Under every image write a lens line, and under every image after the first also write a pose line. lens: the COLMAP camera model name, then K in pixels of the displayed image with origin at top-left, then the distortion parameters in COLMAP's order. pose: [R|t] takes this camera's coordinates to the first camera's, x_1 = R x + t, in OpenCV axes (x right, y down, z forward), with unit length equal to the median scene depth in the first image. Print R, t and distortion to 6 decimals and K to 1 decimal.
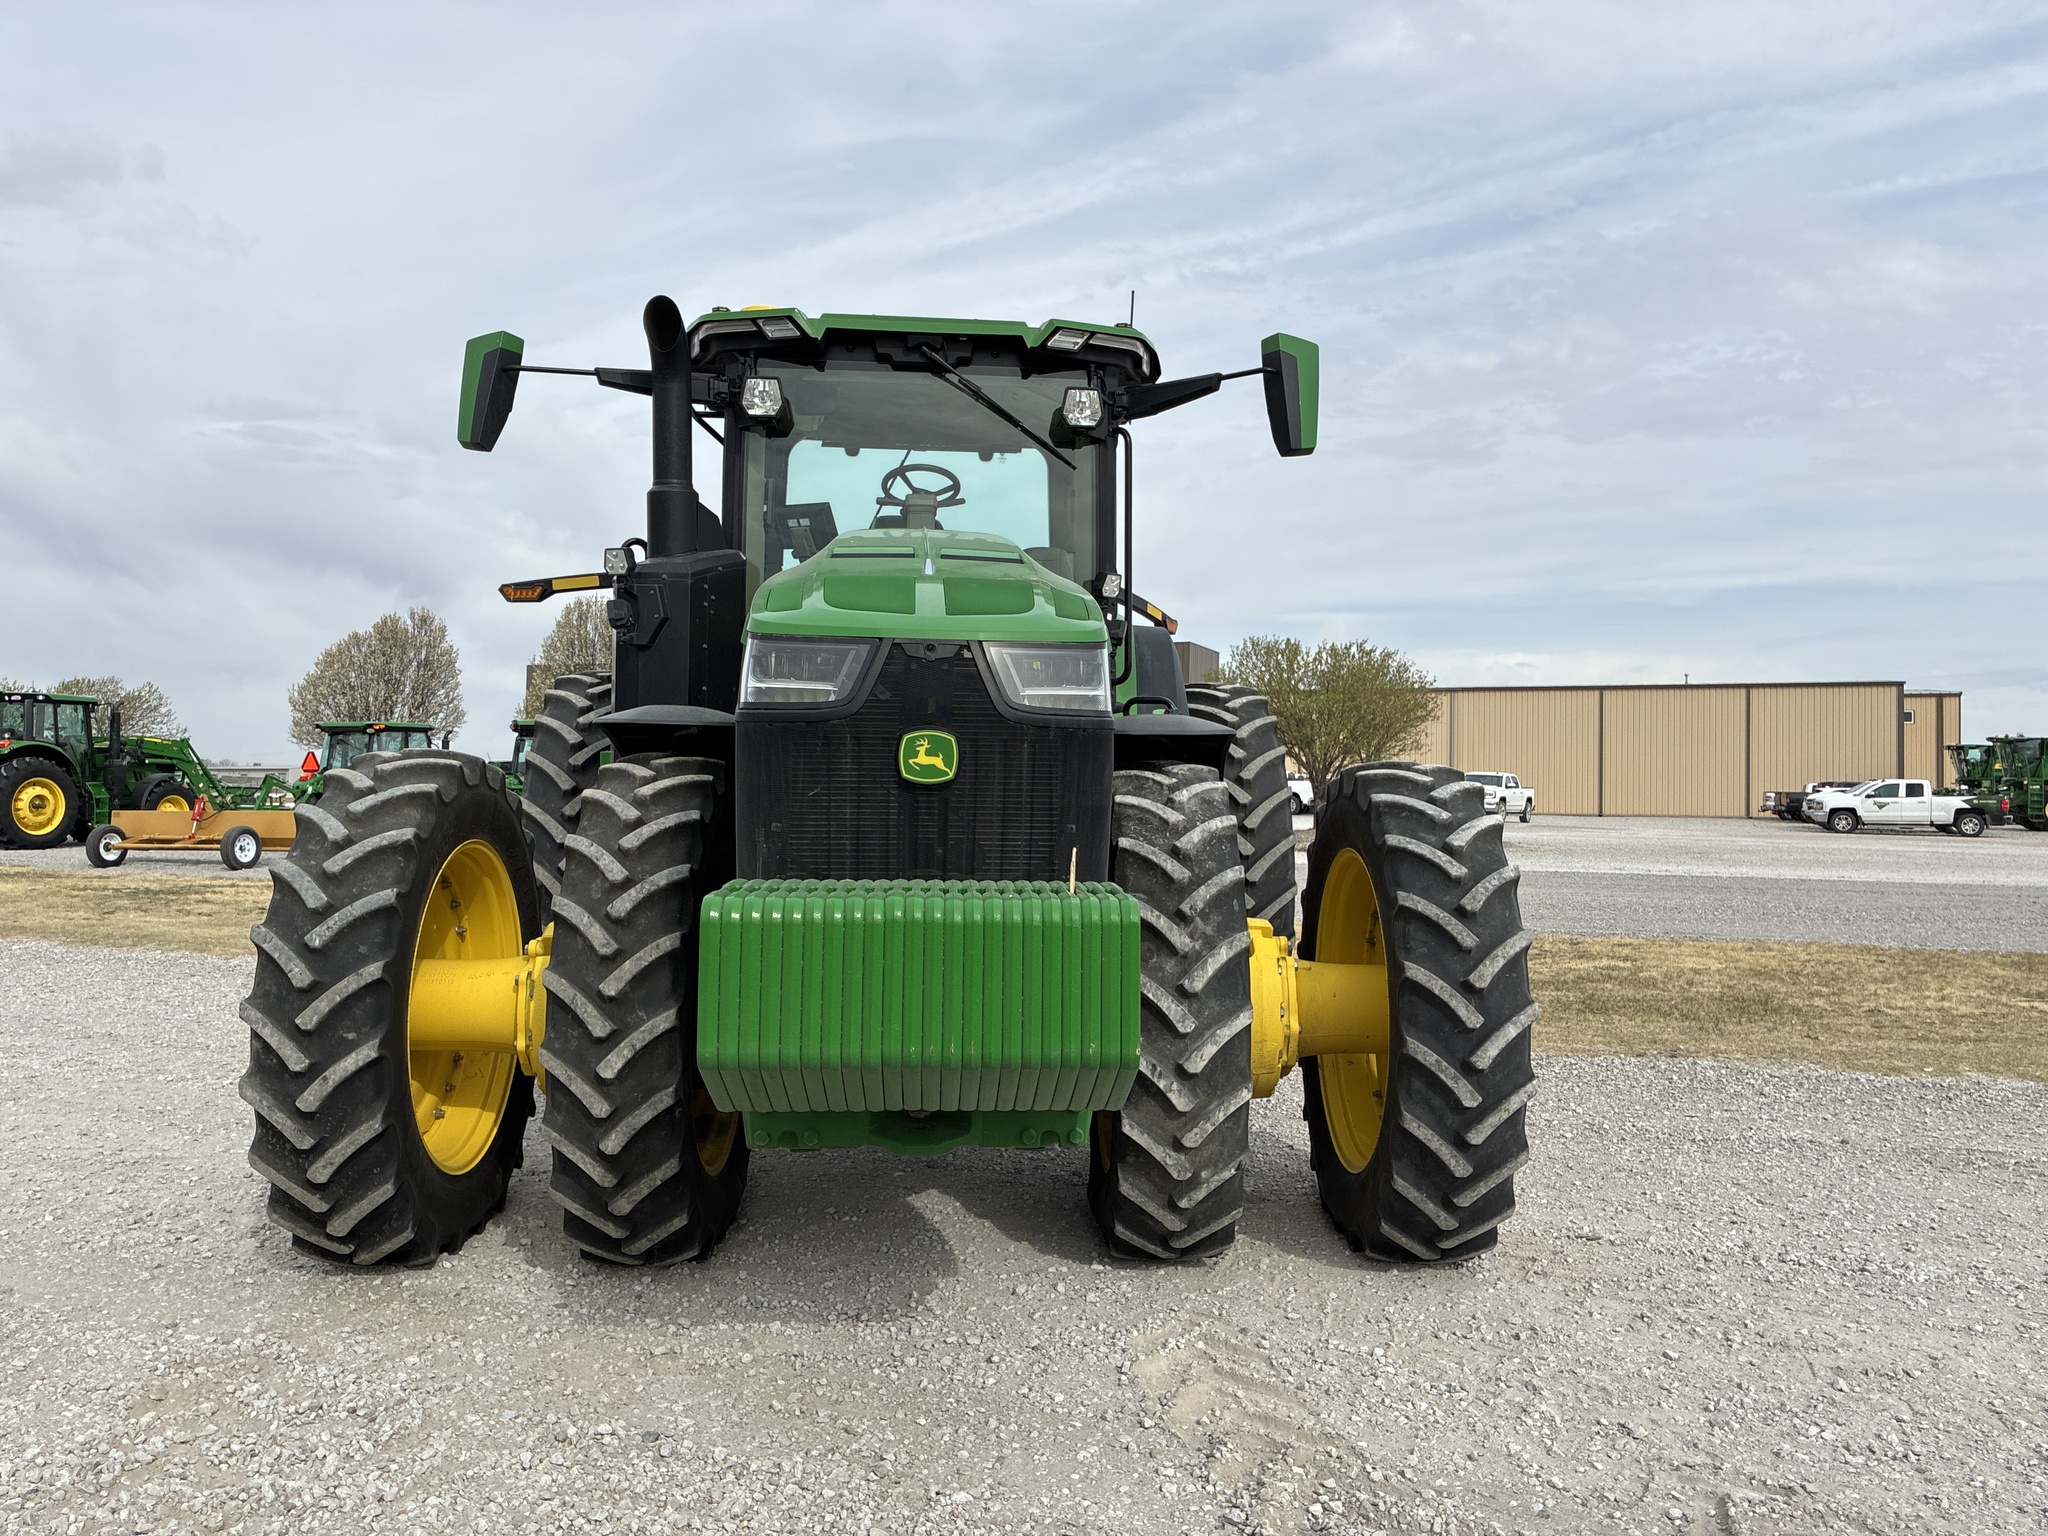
lens RADIAL K [[1587.6, 0, 1023.7], [0, 1587.6, 761.8], [0, 0, 1]] dist [0.083571, -0.121957]
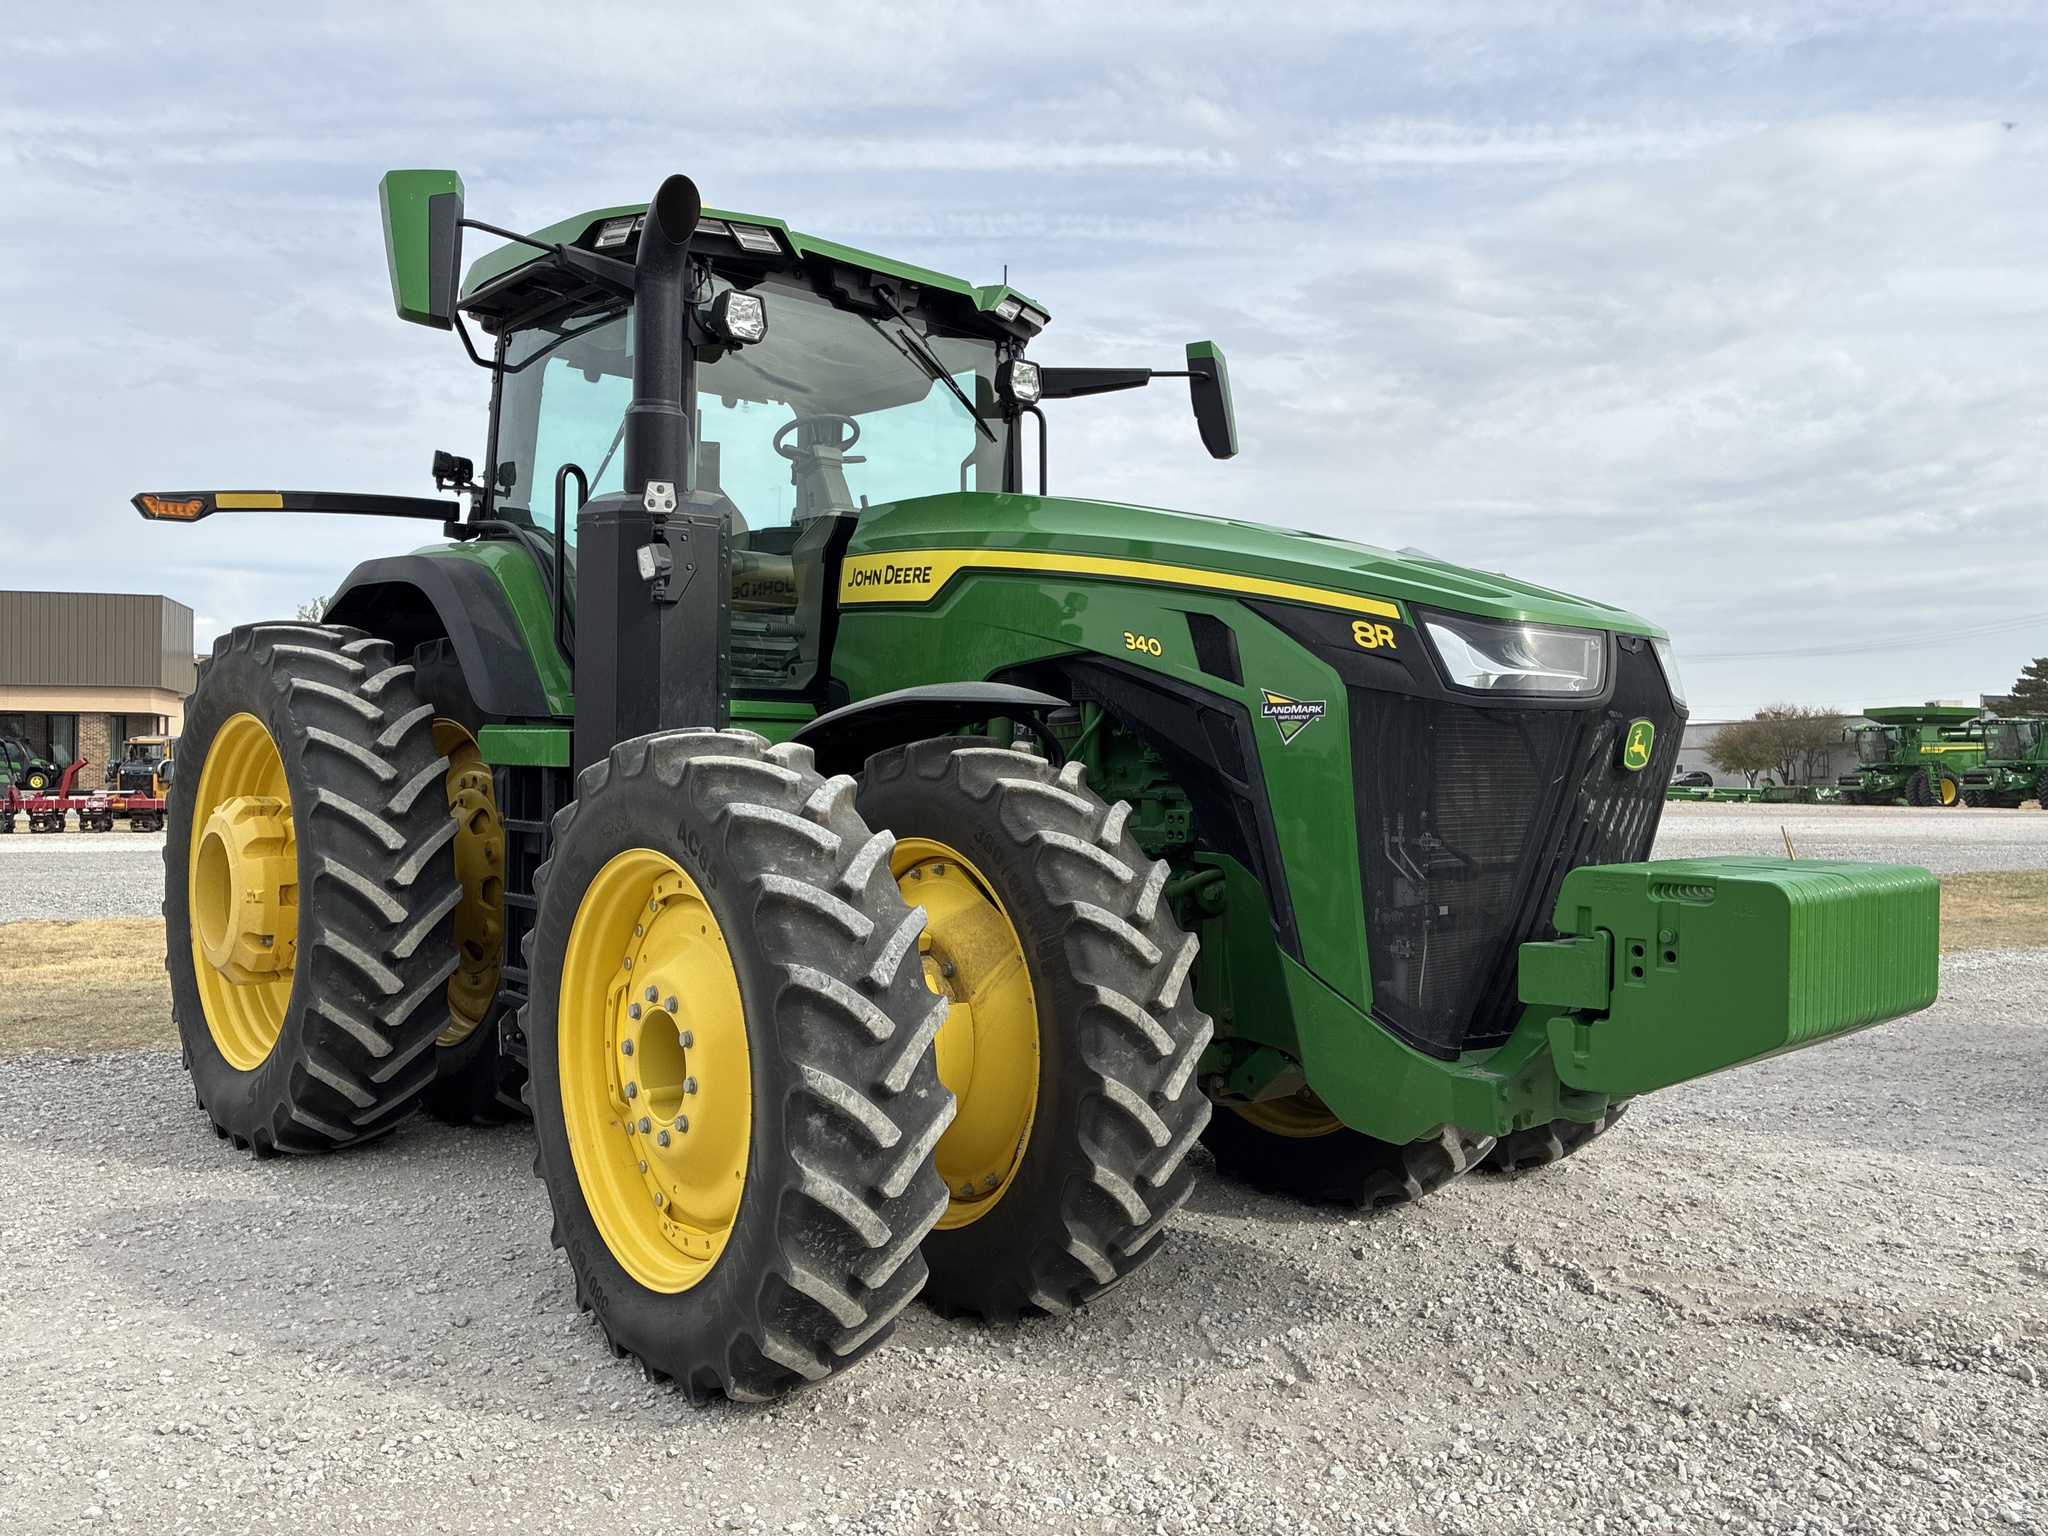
lens RADIAL K [[1562.3, 0, 1100.3], [0, 1562.3, 767.3], [0, 0, 1]] dist [0.068441, -0.099766]
pose [[0.759028, -0.015283, 0.650879, -0.571156], [0.002227, 0.999780, 0.020878, -0.004468], [-0.651055, -0.014398, 0.758894, 0.237799]]
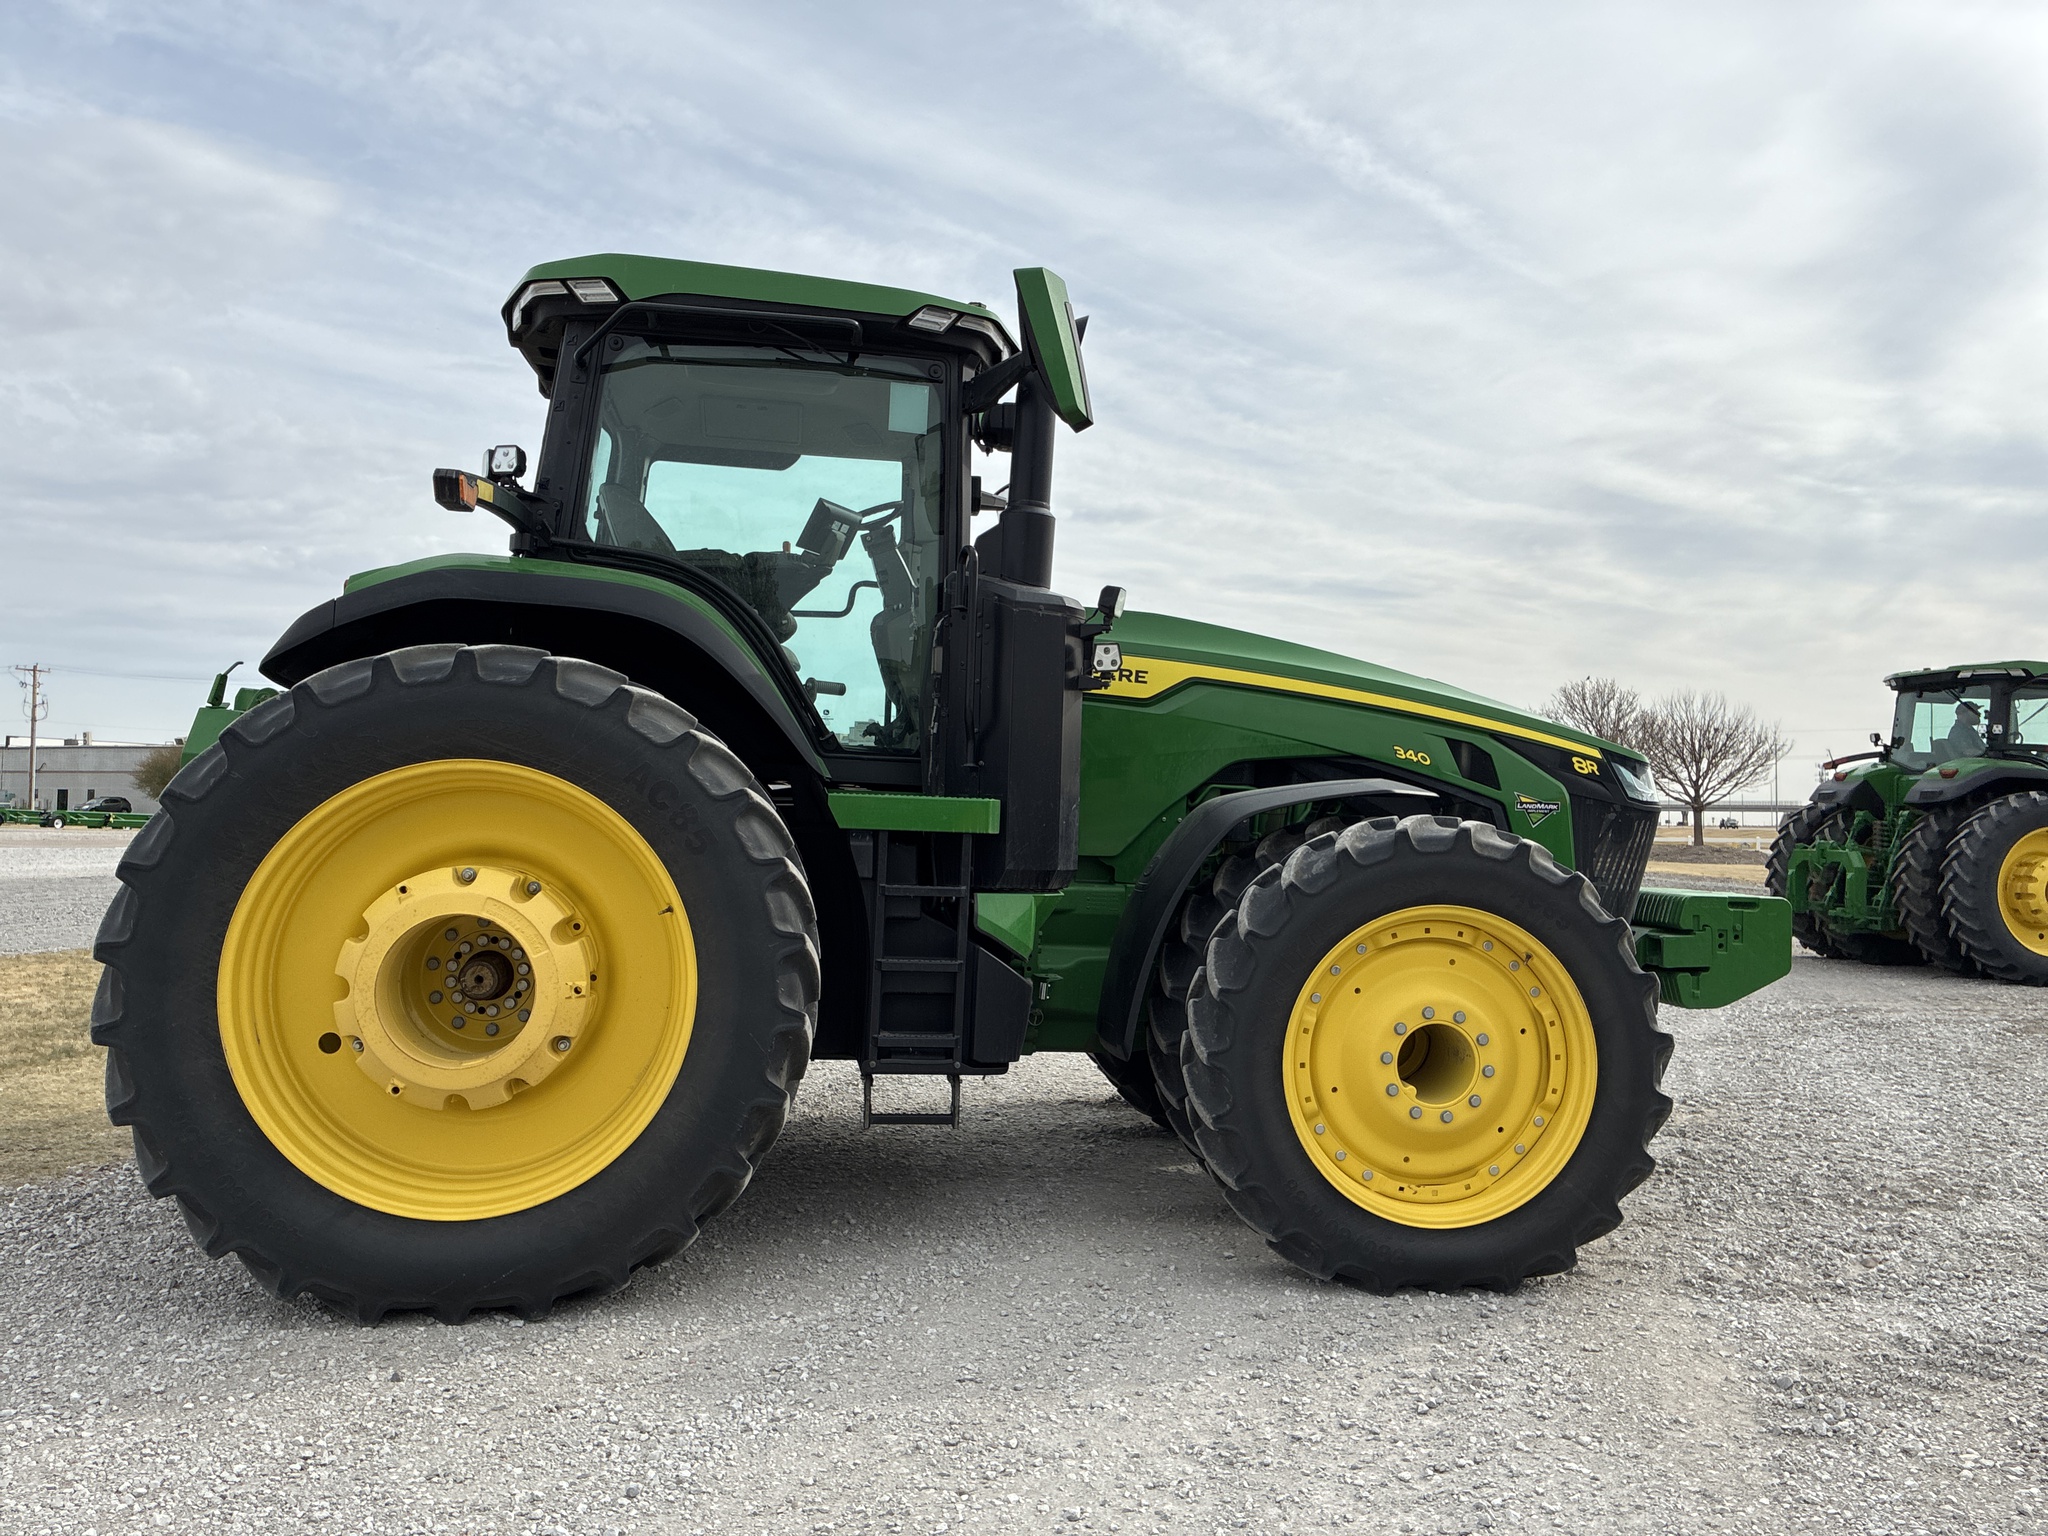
lens RADIAL K [[1587.6, 0, 1023.7], [0, 1587.6, 761.8], [0, 0, 1]] dist [0.083571, -0.121957]
pose [[-0.130248, 0.011881, 0.991410, -1.098182], [-0.035335, 0.999237, -0.016617, -0.014032], [-0.990852, -0.037196, -0.129729, 1.114832]]
